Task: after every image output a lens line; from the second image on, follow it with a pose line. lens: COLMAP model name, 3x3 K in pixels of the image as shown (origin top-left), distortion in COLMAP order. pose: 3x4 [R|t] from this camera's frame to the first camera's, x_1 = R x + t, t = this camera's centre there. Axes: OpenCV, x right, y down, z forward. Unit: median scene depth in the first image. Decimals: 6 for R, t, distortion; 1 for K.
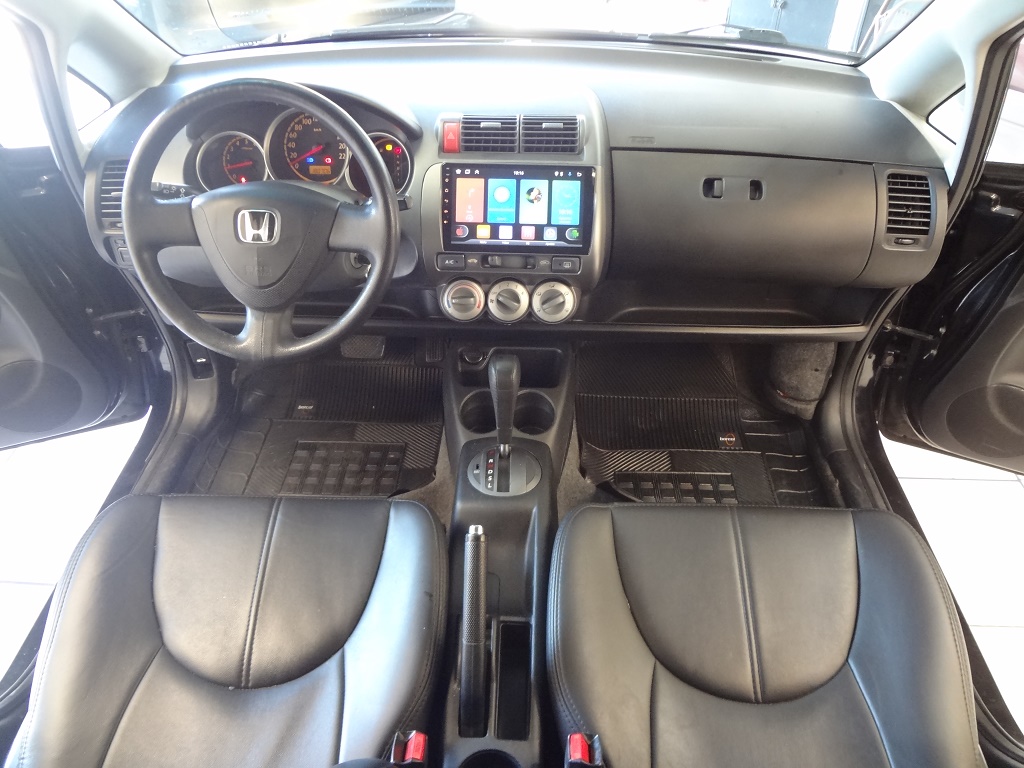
lens RADIAL K [[720.8, 0, 512.0], [0, 720.8, 384.0], [0, 0, 1]] dist [0.000319, 0.000117]
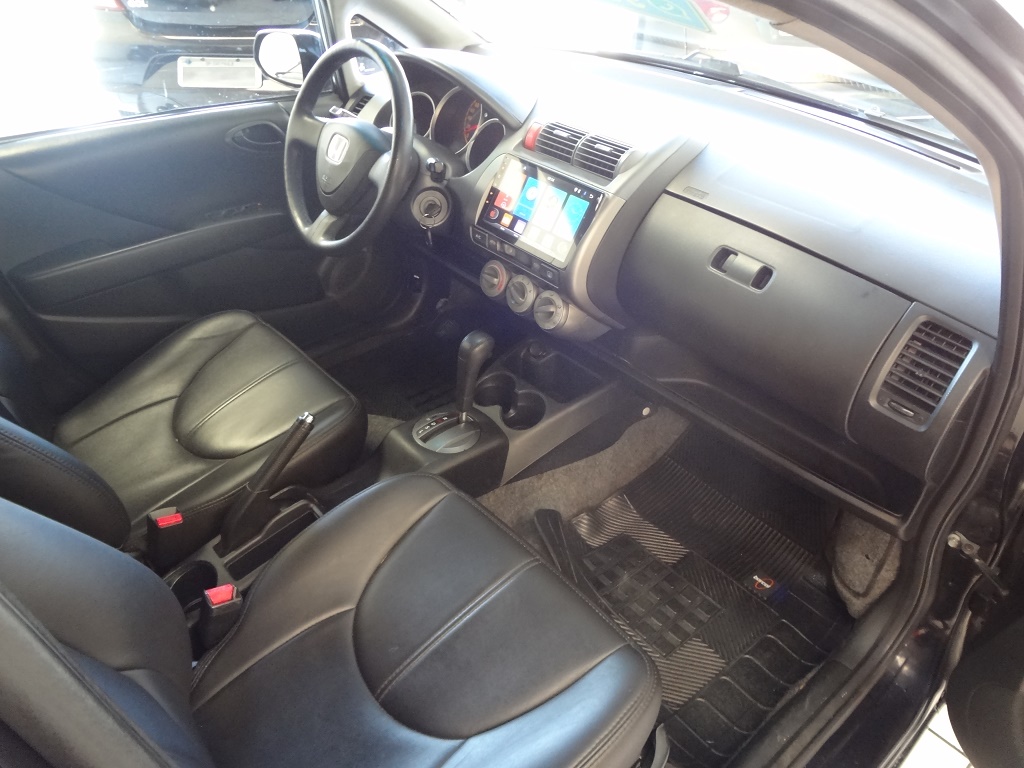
lens RADIAL K [[720.8, 0, 512.0], [0, 720.8, 384.0], [0, 0, 1]] dist [0.000319, 0.000117]
pose [[0.689308, 0.438271, -0.576865, 0.691269], [-0.472879, 0.875429, 0.100050, -0.104088], [0.548853, 0.203822, 0.810689, 0.163500]]
